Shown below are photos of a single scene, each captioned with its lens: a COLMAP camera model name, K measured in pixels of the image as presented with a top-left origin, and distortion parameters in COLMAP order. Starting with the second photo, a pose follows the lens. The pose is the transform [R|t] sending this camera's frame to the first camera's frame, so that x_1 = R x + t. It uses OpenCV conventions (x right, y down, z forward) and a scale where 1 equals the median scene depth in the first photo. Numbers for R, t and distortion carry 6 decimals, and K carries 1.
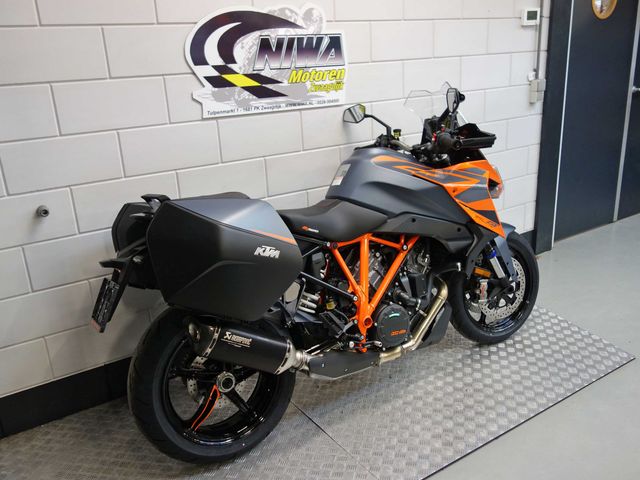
lens RADIAL K [[582.7, 0, 320.0], [0, 582.7, 240.0], [0, 0, 1]] dist [-0.001799, -0.003667]
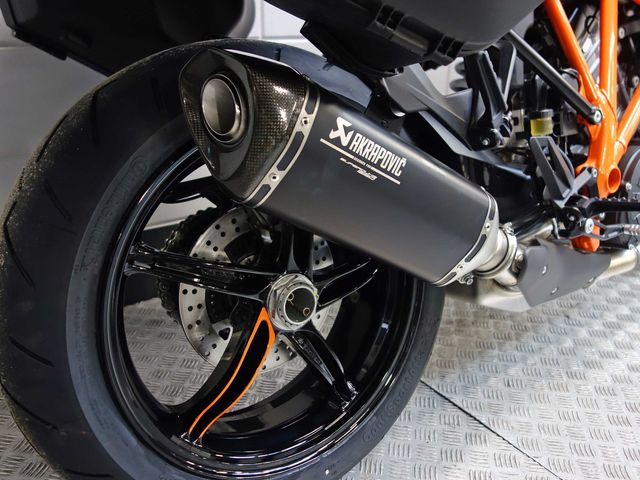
lens RADIAL K [[582.7, 0, 320.0], [0, 582.7, 240.0], [0, 0, 1]] dist [-0.001799, -0.003667]
pose [[0.996748, 0.042446, 0.068493, -0.151250], [-0.047698, 0.995892, 0.076971, 0.159120], [-0.064945, -0.079988, 0.994678, 0.582009]]
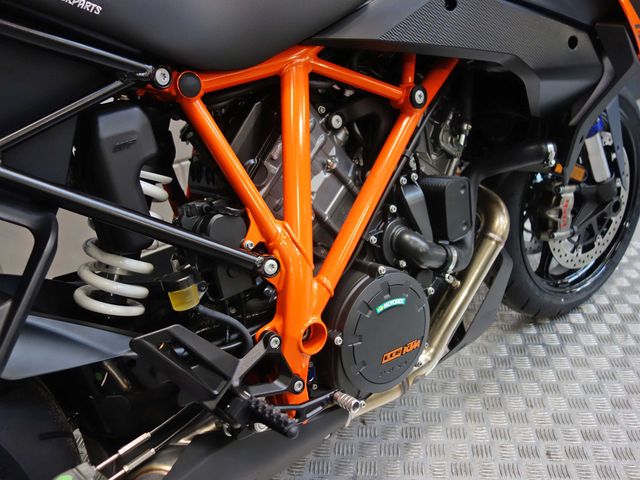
lens RADIAL K [[582.7, 0, 320.0], [0, 582.7, 240.0], [0, 0, 1]] dist [-0.001799, -0.003667]
pose [[0.991871, -0.044866, 0.119079, 0.049268], [0.025700, 0.987127, 0.157858, 0.039316], [-0.124628, -0.153514, 0.980256, 0.683691]]
